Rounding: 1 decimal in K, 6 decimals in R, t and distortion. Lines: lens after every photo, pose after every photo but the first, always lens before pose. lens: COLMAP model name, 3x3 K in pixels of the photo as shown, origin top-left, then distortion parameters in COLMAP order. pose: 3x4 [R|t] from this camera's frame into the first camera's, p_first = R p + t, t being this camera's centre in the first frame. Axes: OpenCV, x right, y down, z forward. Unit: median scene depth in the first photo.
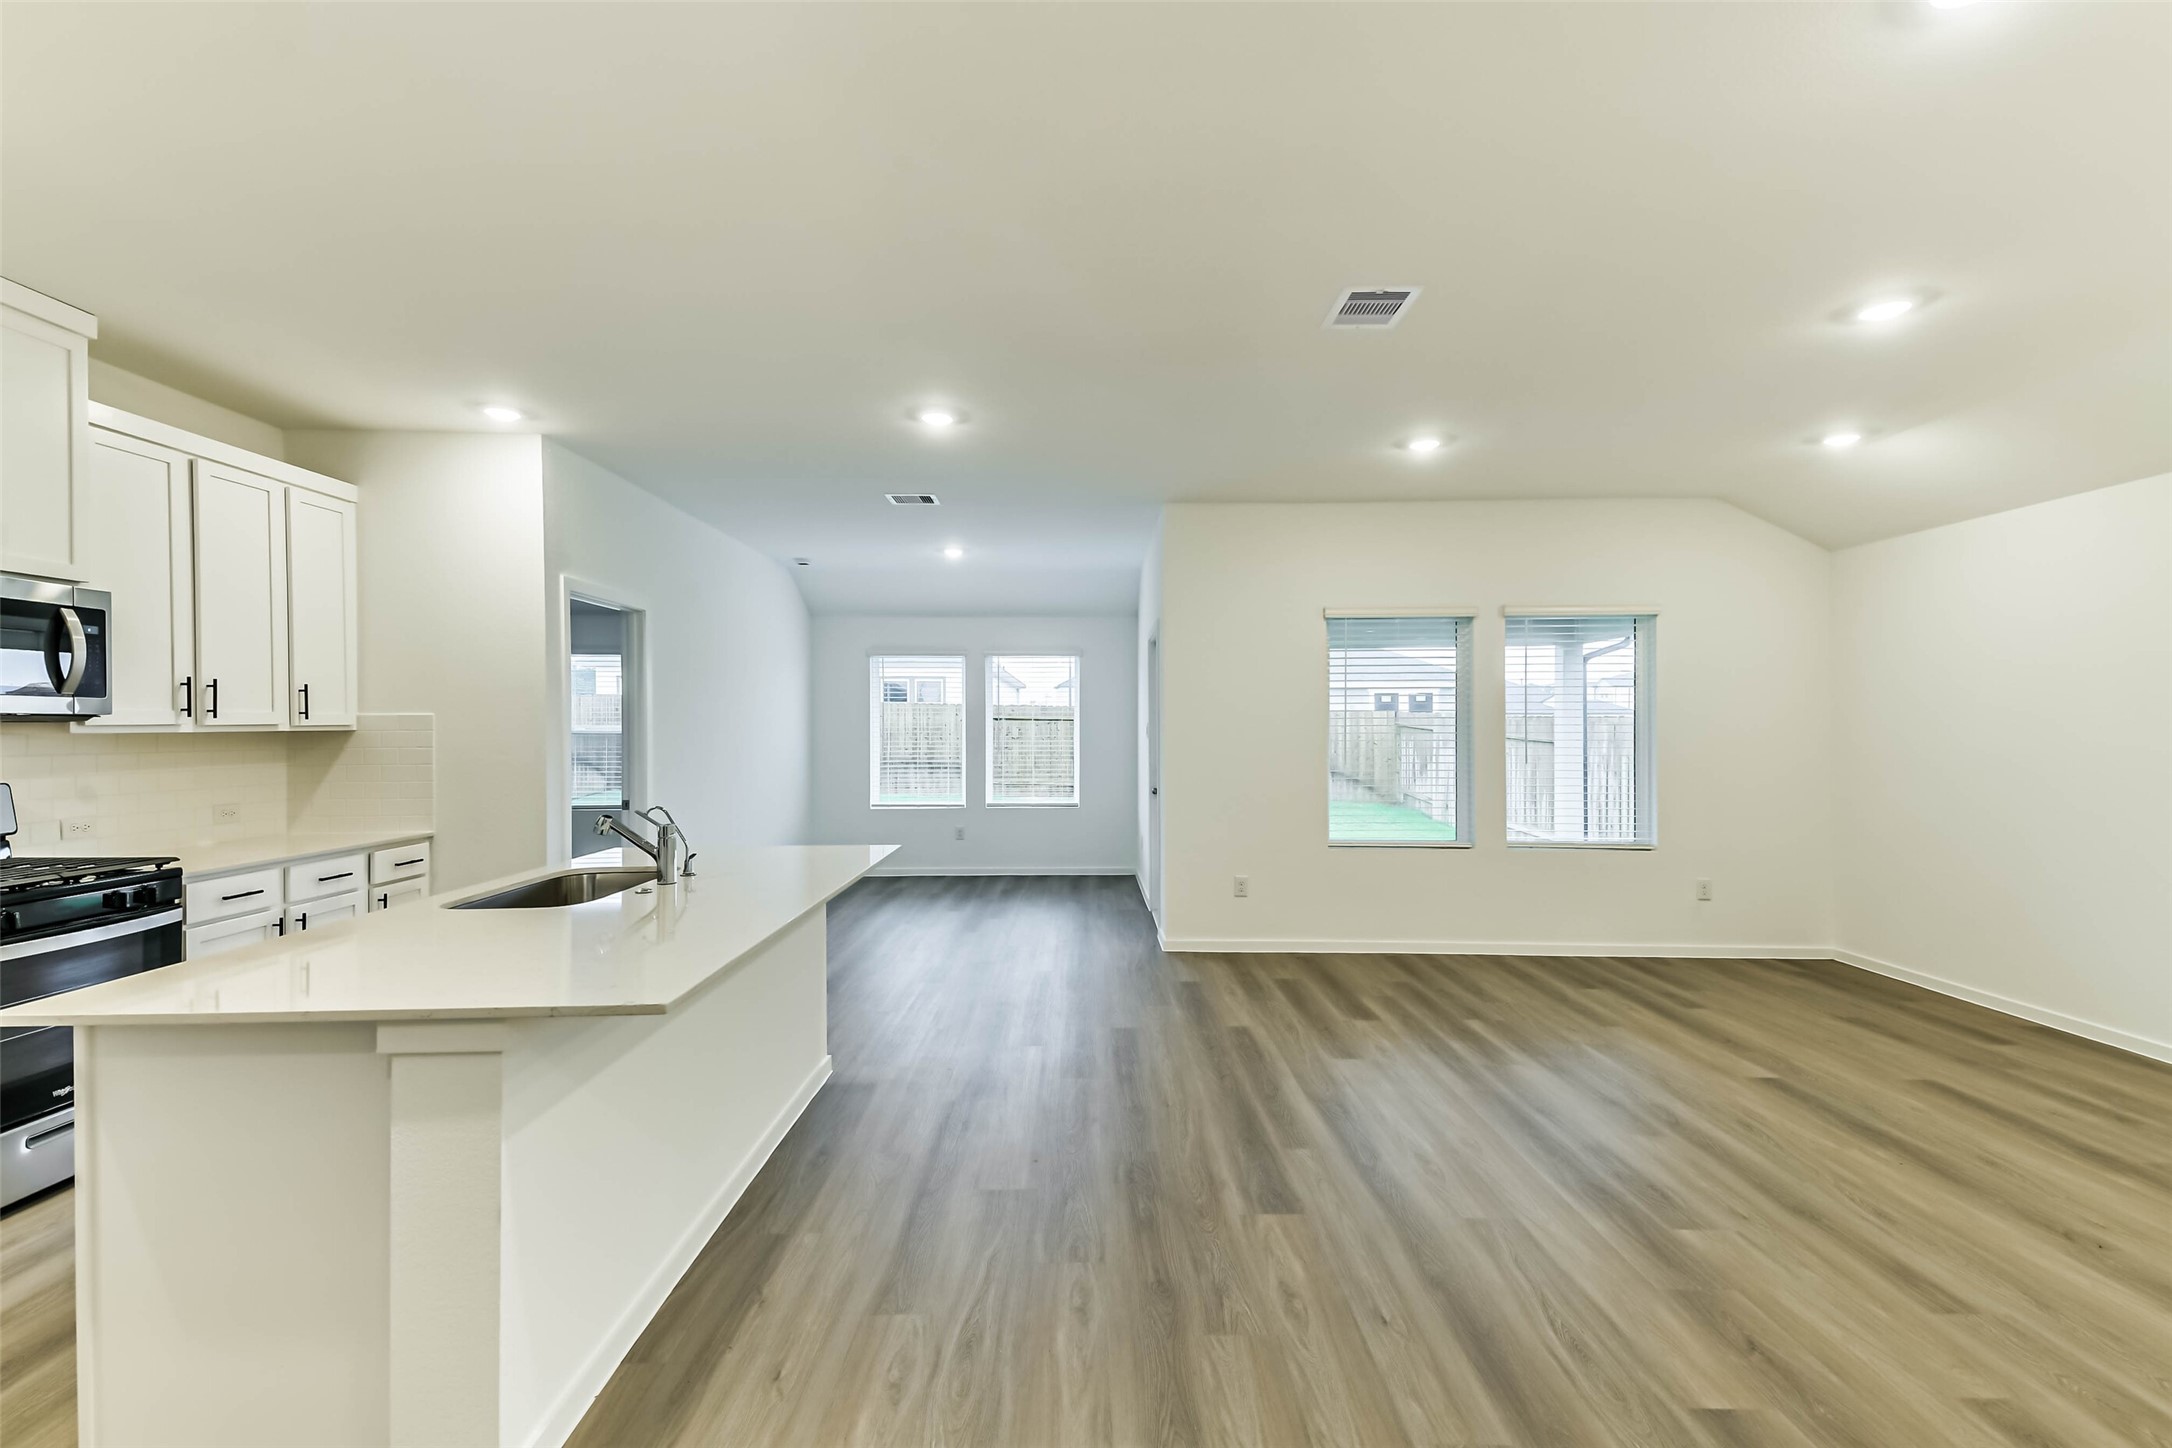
lens RADIAL K [[927.4, 0, 1090.7], [0, 927.4, 729.5], [0, 0, 1]] dist [0.087770, -0.040333]
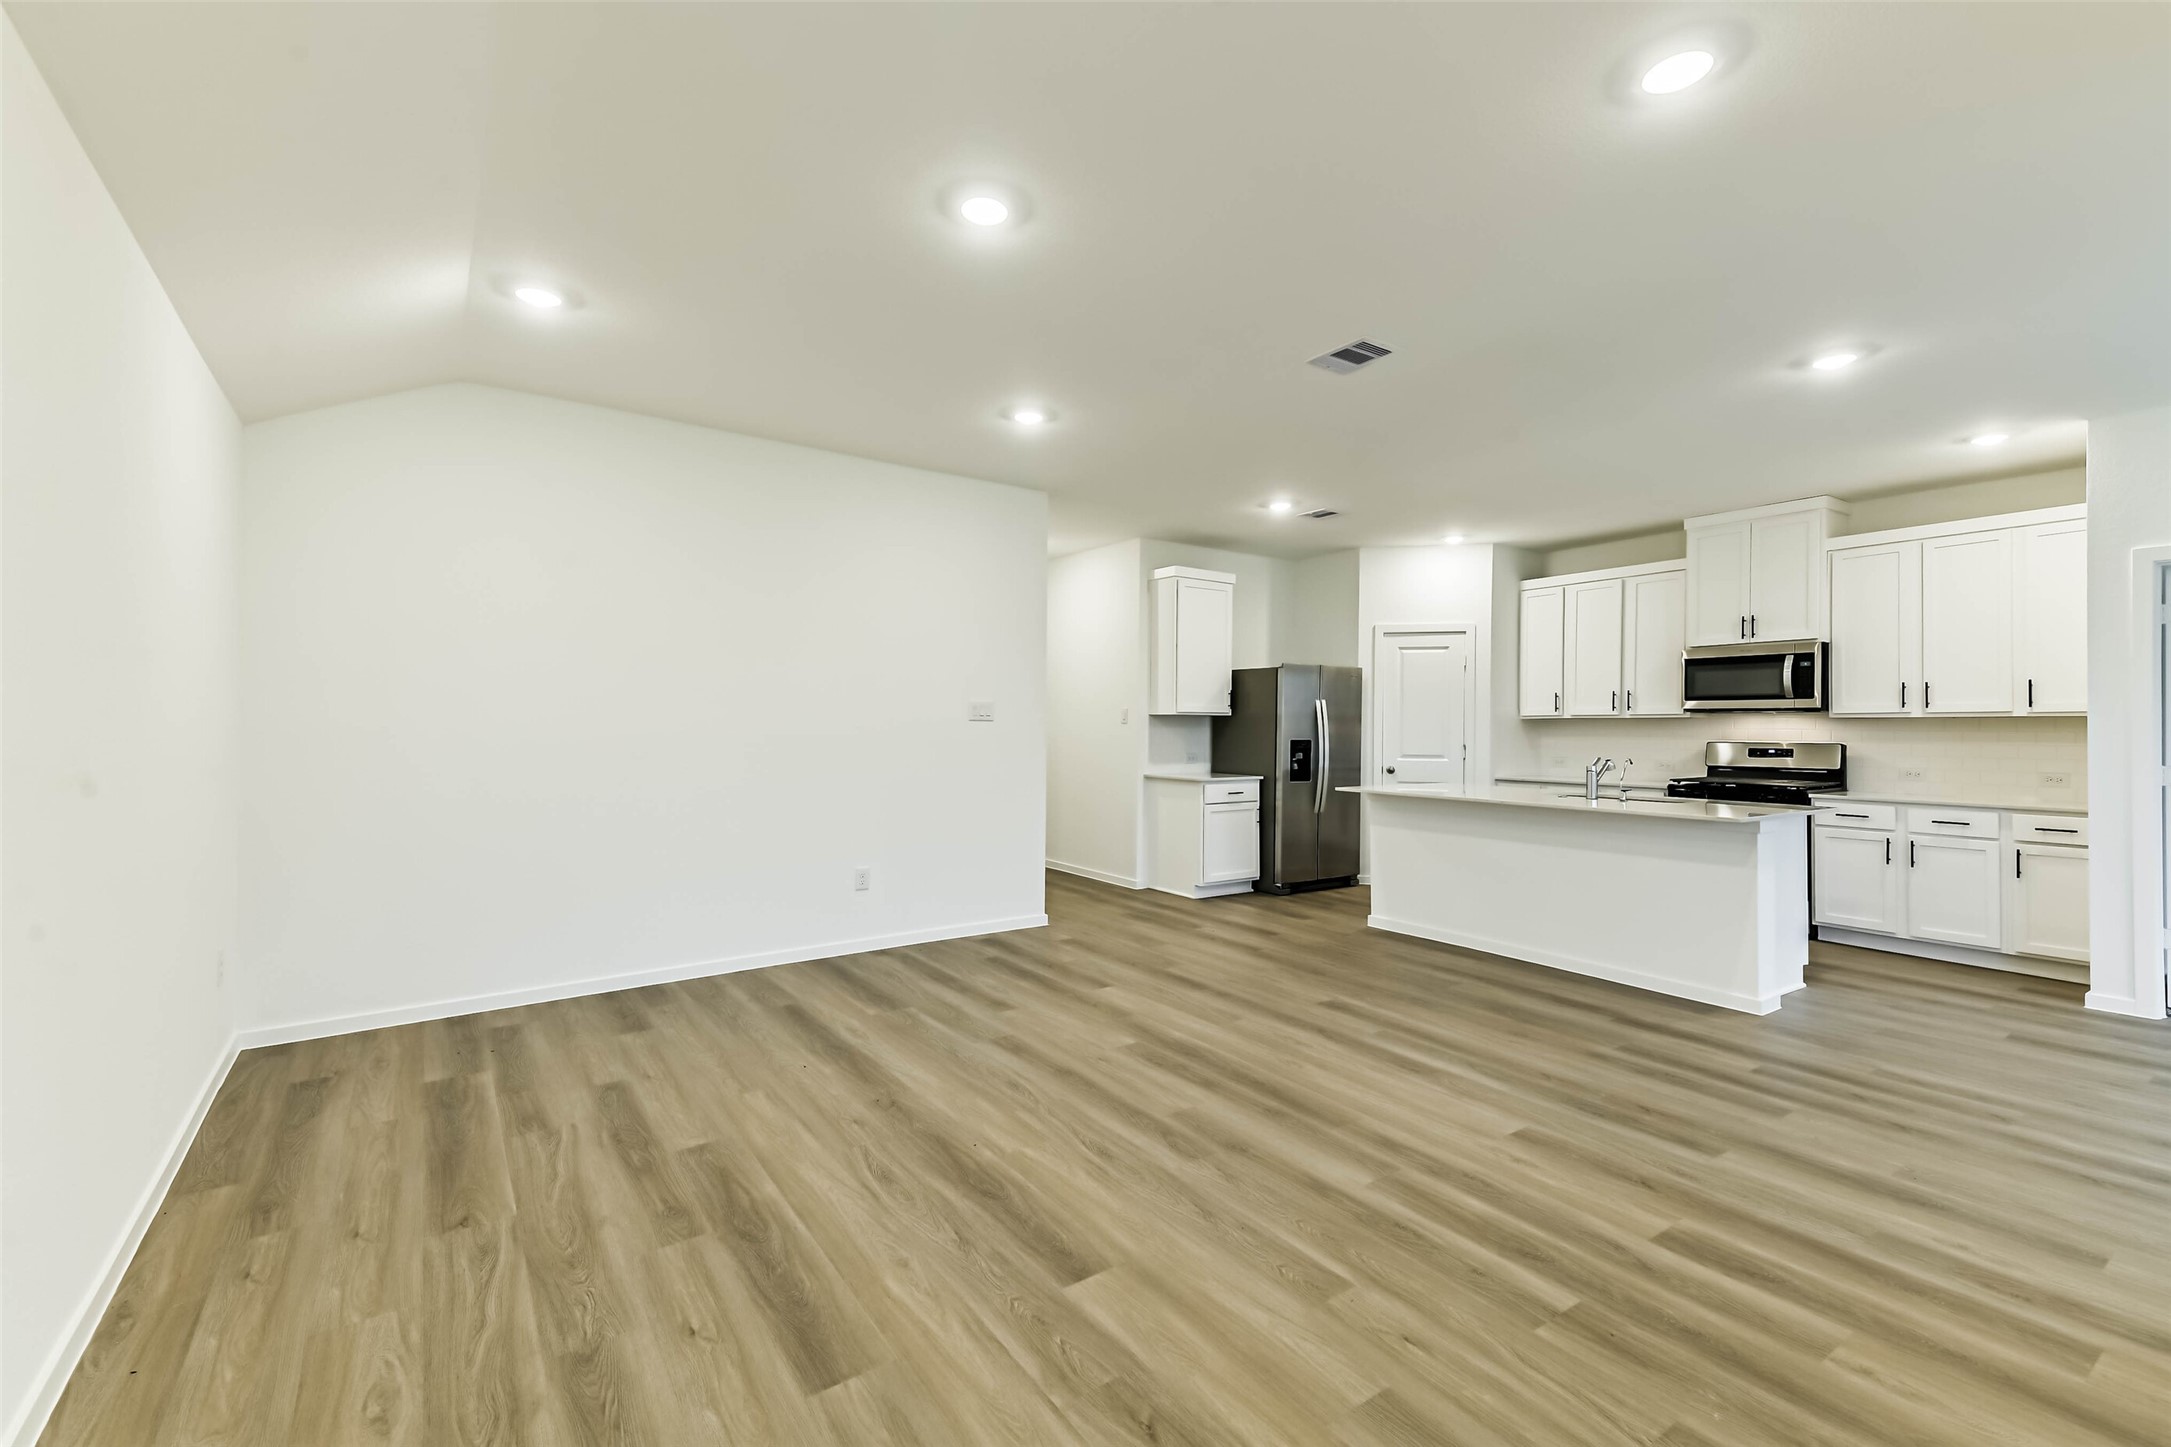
lens RADIAL K [[922.4, 0, 1081.0], [0, 922.4, 693.3], [0, 0, 1]] dist [0.109866, -0.044140]
pose [[-0.826879, -0.022132, -0.561944, 0.930511], [-0.006027, 0.999517, -0.030496, 0.017457], [0.562347, -0.021830, -0.826613, 1.335409]]
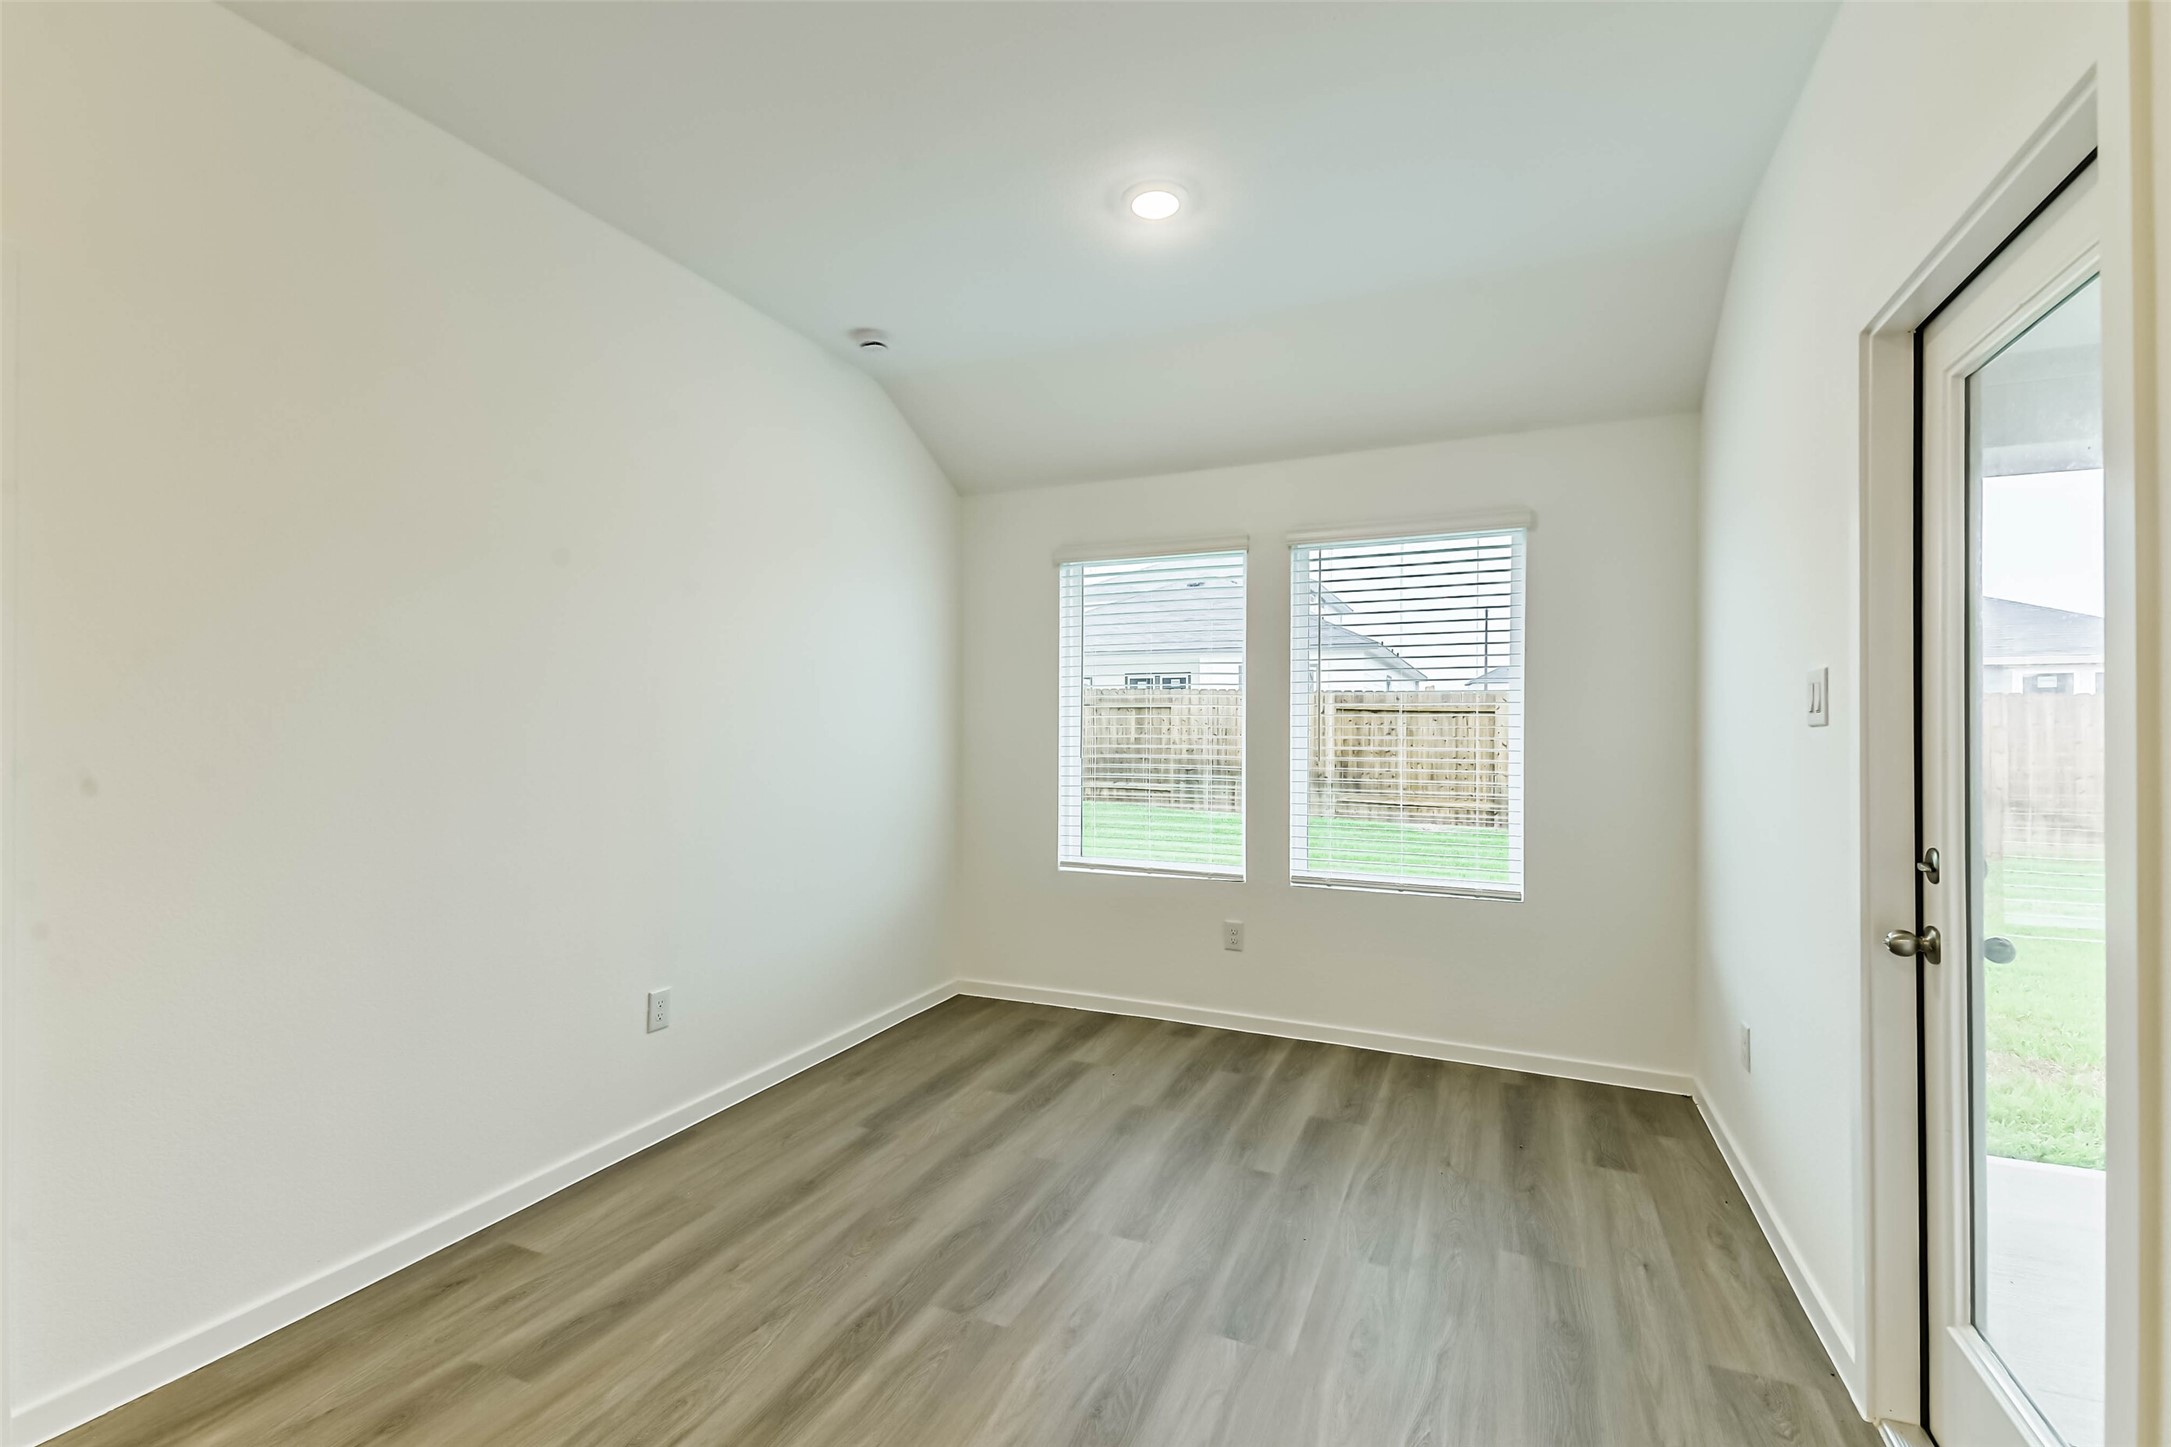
lens RADIAL K [[940.1, 0, 1091.3], [0, 940.1, 724.1], [0, 0, 1]] dist [0.071183, -0.042762]
pose [[0.915152, 0.002307, -0.403103, -0.036383], [-0.006016, 0.999950, -0.007934, 0.022694], [0.403064, 0.009686, 0.915120, 1.119757]]
